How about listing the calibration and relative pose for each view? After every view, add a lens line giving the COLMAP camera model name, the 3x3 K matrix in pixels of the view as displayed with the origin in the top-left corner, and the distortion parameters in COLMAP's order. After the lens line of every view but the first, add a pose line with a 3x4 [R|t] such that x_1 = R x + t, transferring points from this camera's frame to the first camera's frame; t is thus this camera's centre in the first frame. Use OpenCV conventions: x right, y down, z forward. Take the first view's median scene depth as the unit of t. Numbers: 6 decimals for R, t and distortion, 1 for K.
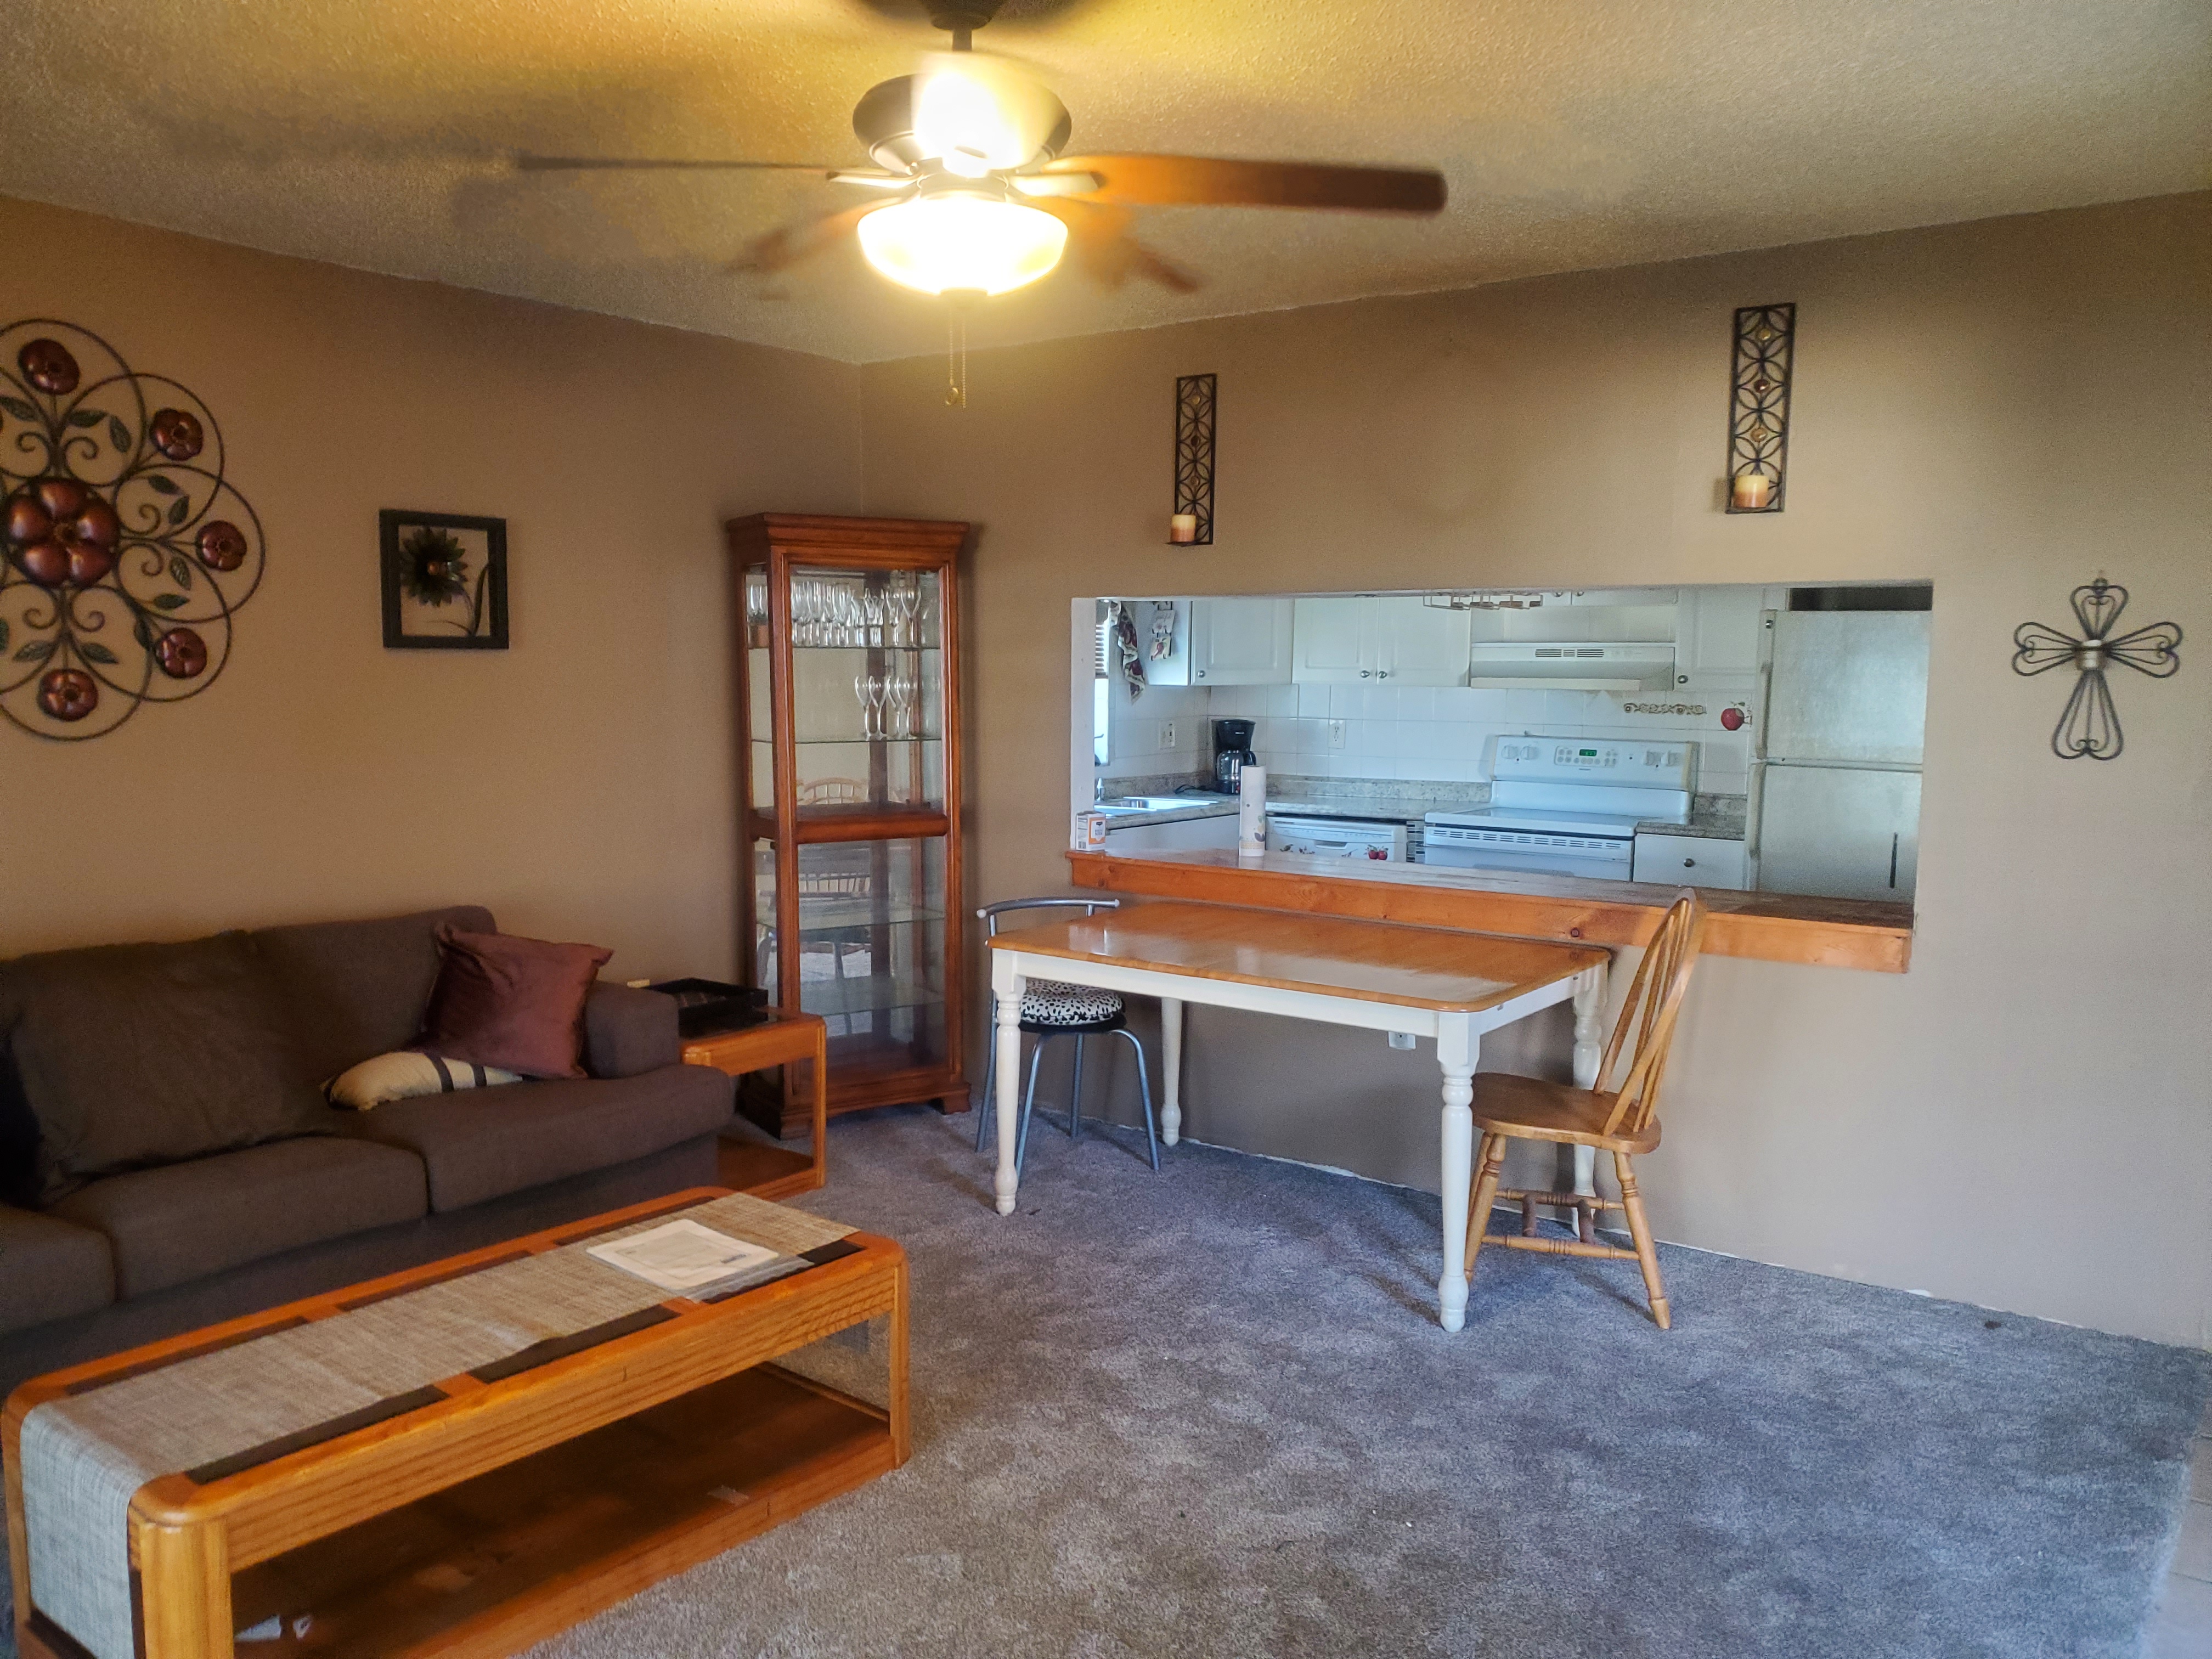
lens RADIAL K [[1708.5, 0, 1101.1], [0, 1708.5, 841.6], [0, 0, 1]] dist [0.032944, -0.091623]
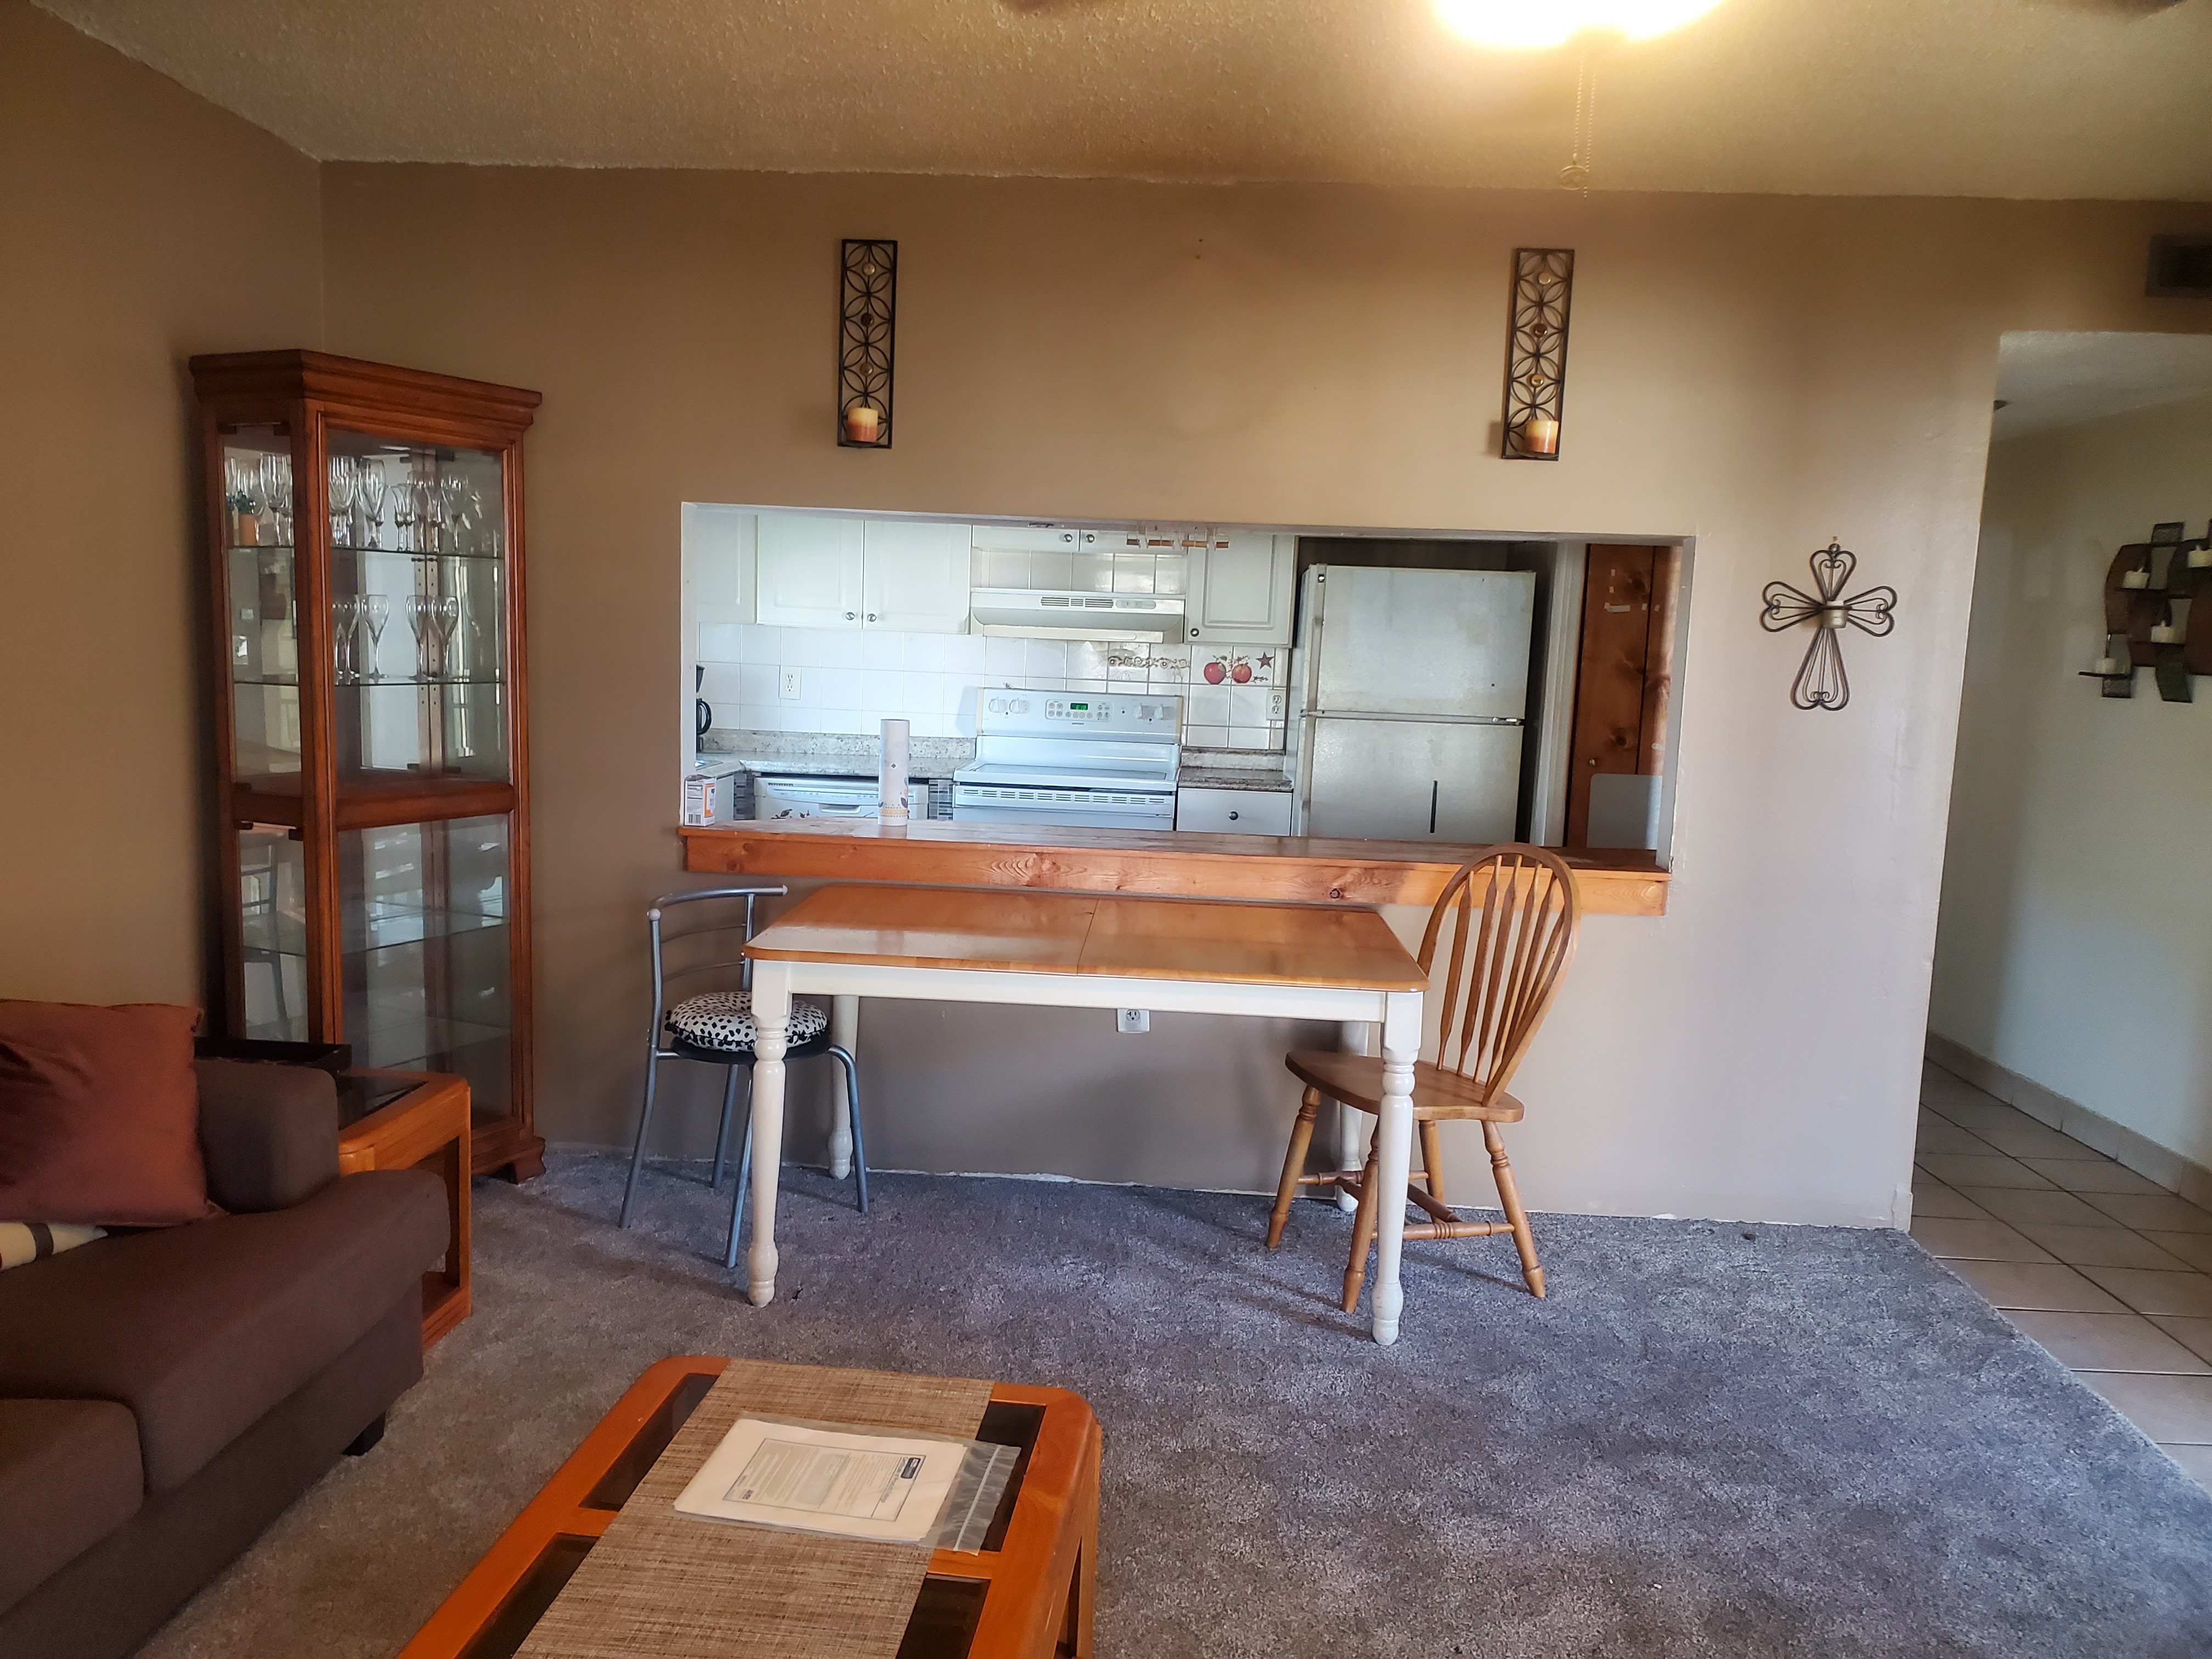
lens RADIAL K [[1708.5, 0, 1101.1], [0, 1708.5, 841.6], [0, 0, 1]] dist [0.032944, -0.091623]
pose [[0.839806, -0.040619, 0.541364, -0.363069], [0.025970, 0.999061, 0.034674, -0.012854], [-0.542265, -0.015061, 0.840073, 0.298160]]
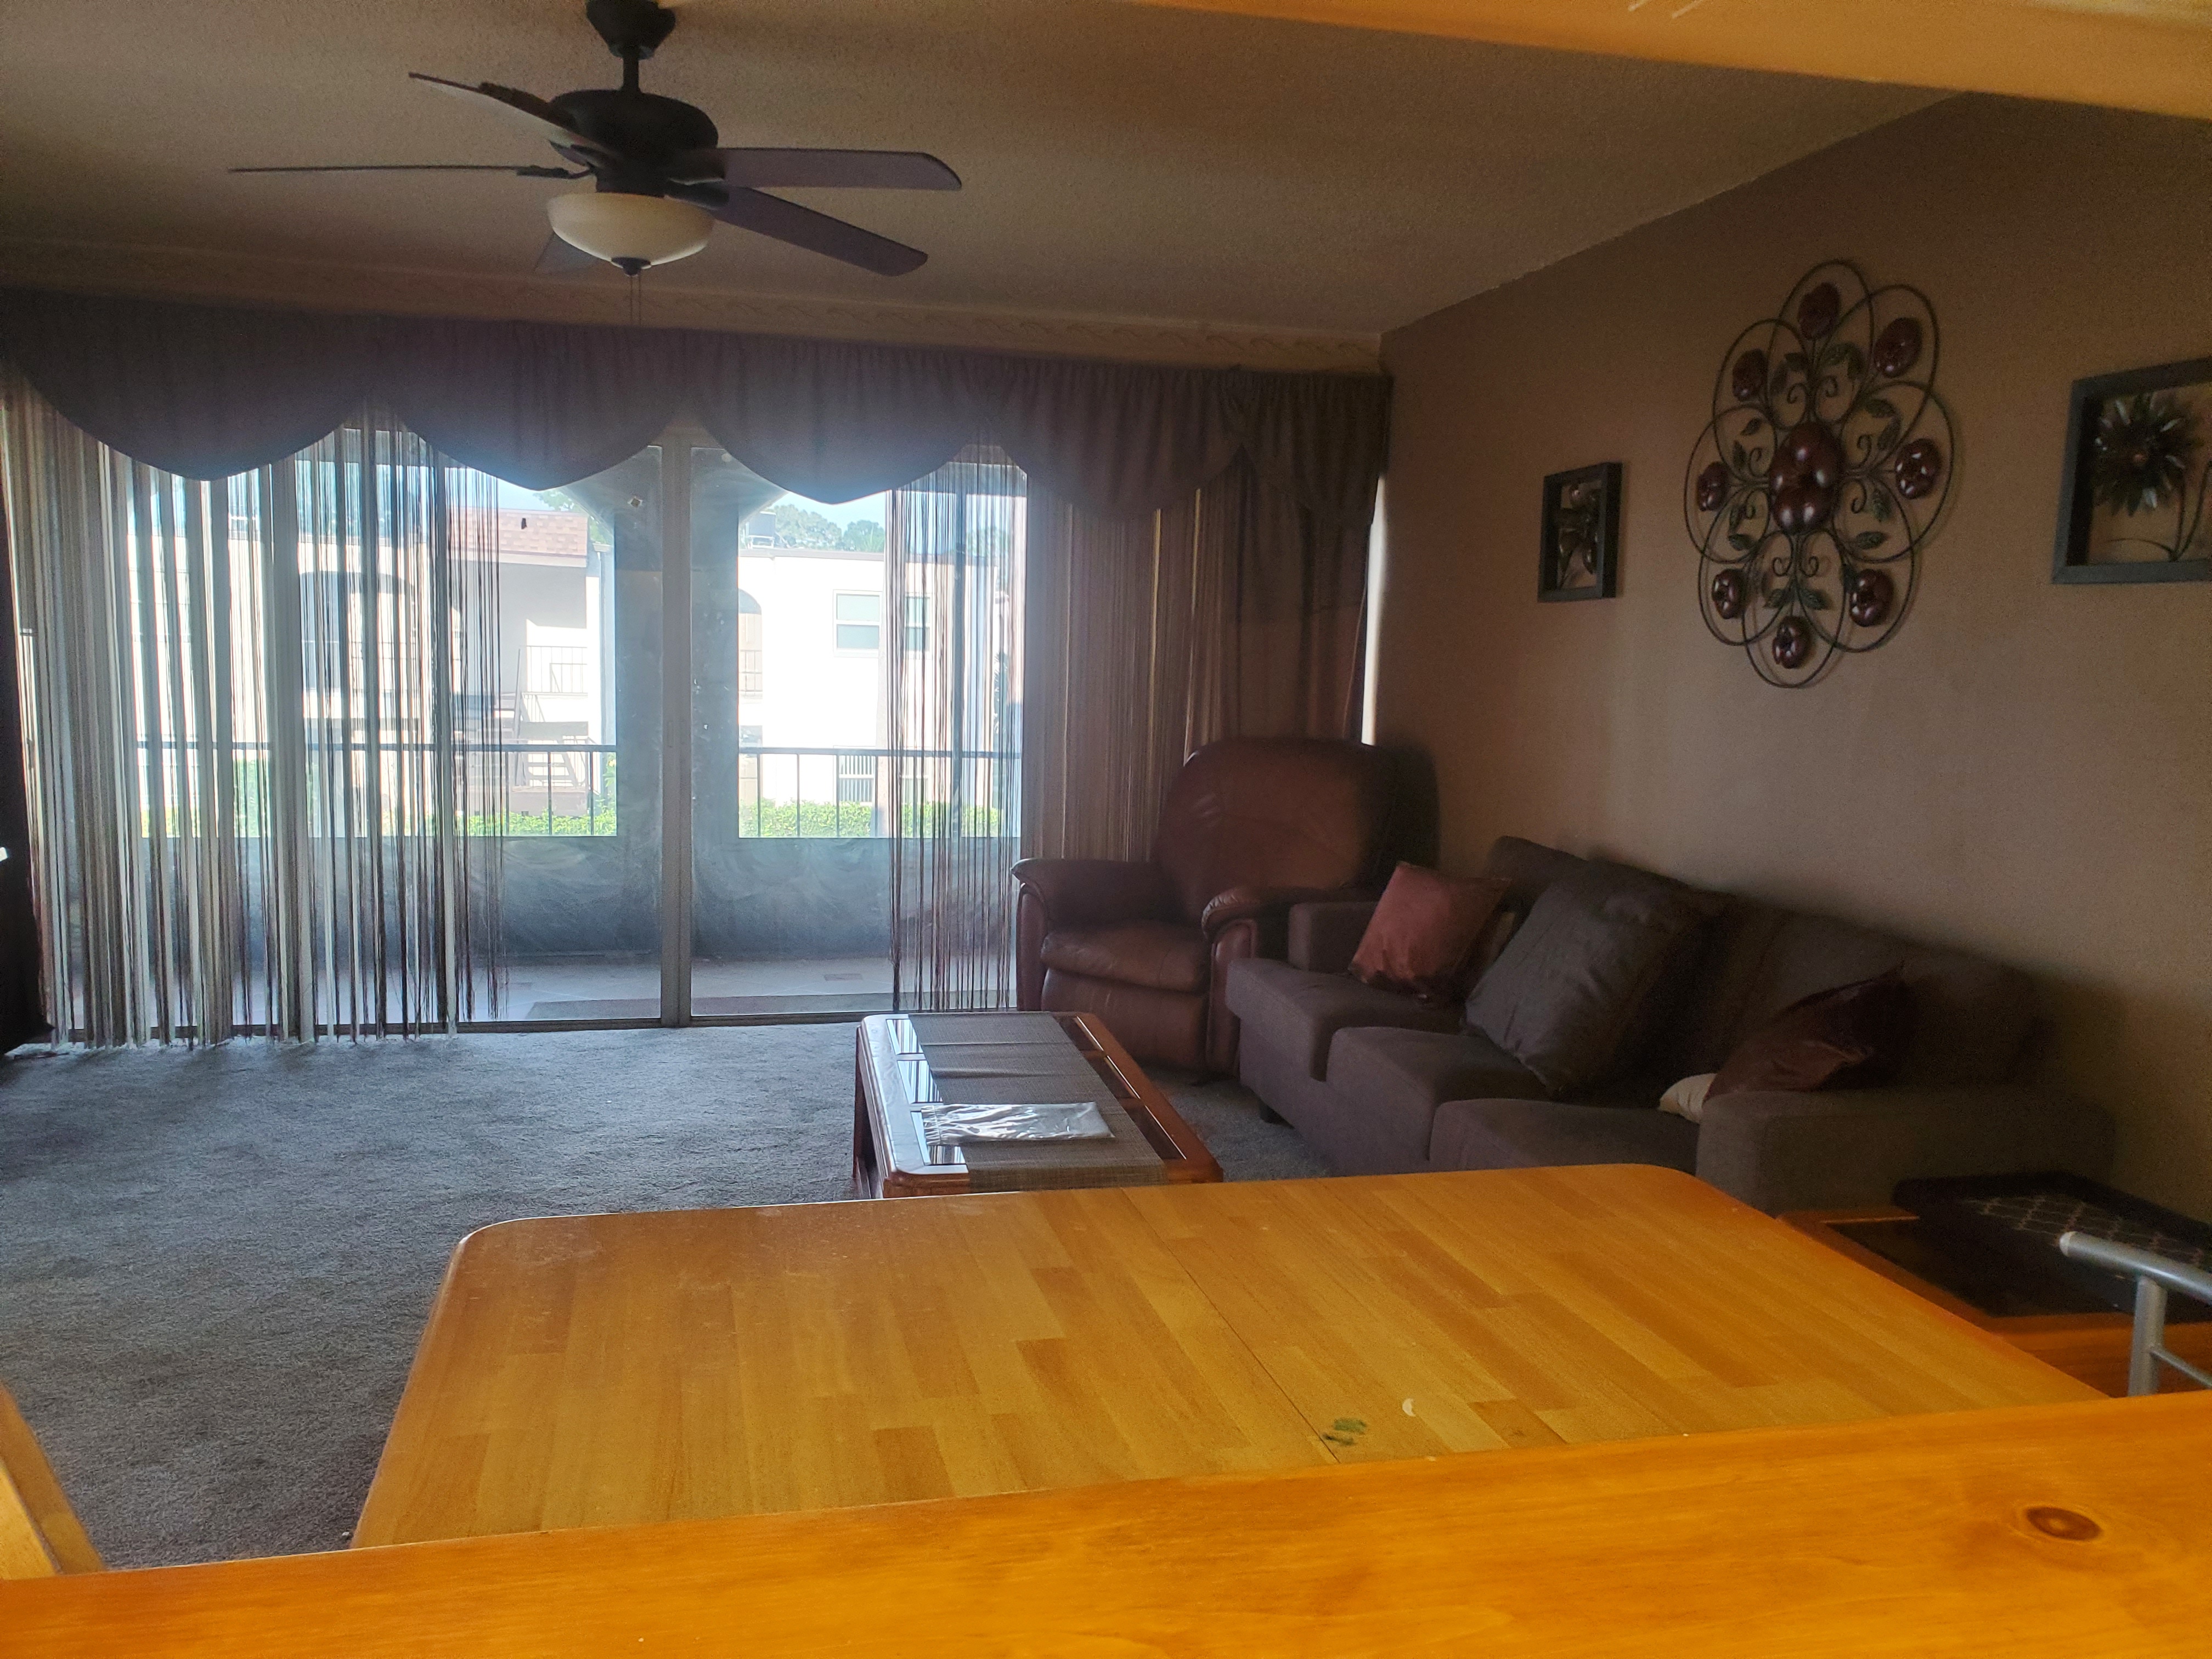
lens RADIAL K [[1708.5, 0, 1101.1], [0, 1708.5, 841.6], [0, 0, 1]] dist [0.032944, -0.091623]
pose [[-0.623785, 0.069125, -0.778534, 0.417431], [-0.106462, 0.979283, 0.172250, -0.094017], [0.774312, 0.190332, -0.603503, 1.232651]]
